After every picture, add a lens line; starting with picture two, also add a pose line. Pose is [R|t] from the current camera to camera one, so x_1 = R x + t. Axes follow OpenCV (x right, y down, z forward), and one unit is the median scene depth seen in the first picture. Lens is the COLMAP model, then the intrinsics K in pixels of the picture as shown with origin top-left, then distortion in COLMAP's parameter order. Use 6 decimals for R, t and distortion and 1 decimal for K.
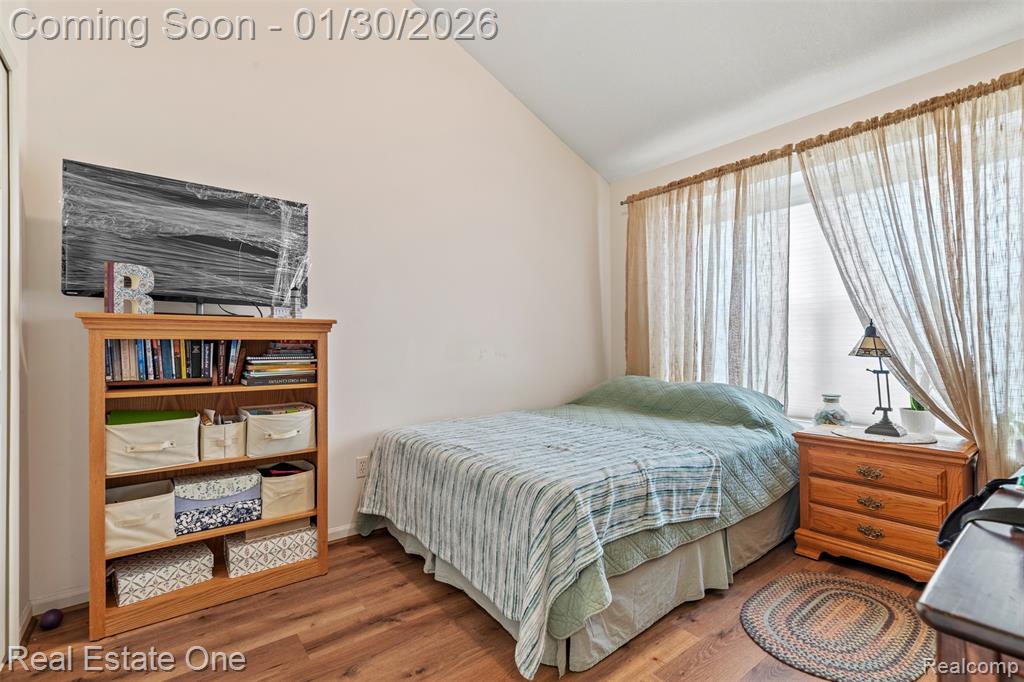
lens RADIAL K [[449.6, 0, 515.3], [0, 449.6, 343.6], [0, 0, 1]] dist [0.001825, -0.000285]
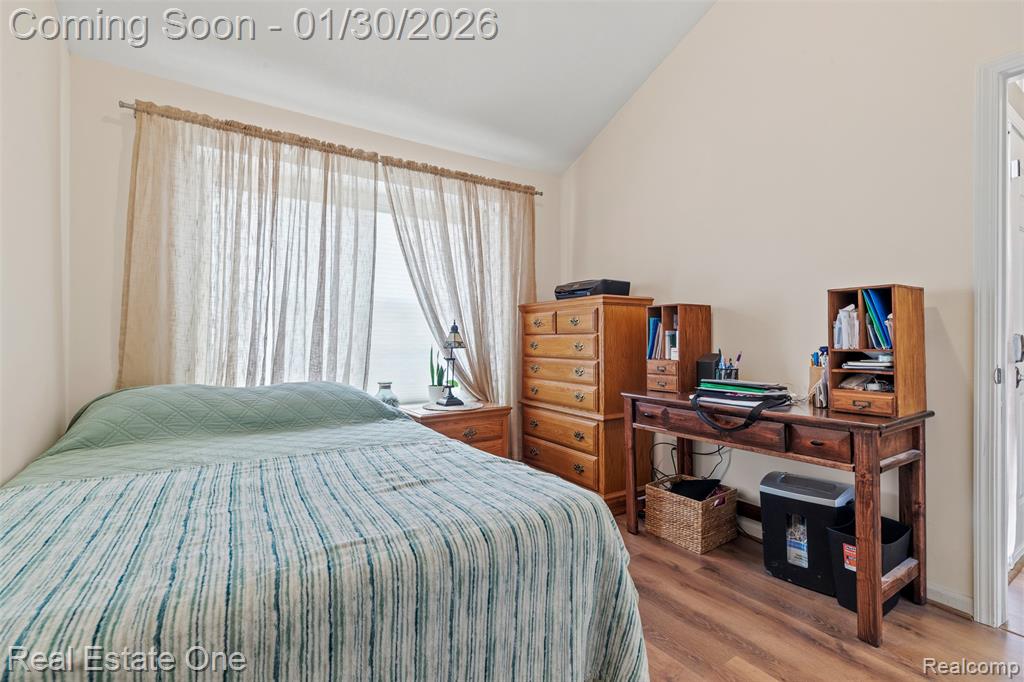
lens RADIAL K [[449.6, 0, 515.9], [0, 449.6, 340.6], [0, 0, 1]] dist [0.001825, -0.000285]
pose [[0.094559, -0.001930, 0.995517, -0.428992], [-0.004625, 0.999986, 0.002378, 0.001527], [-0.995509, -0.004829, 0.094549, 0.563647]]
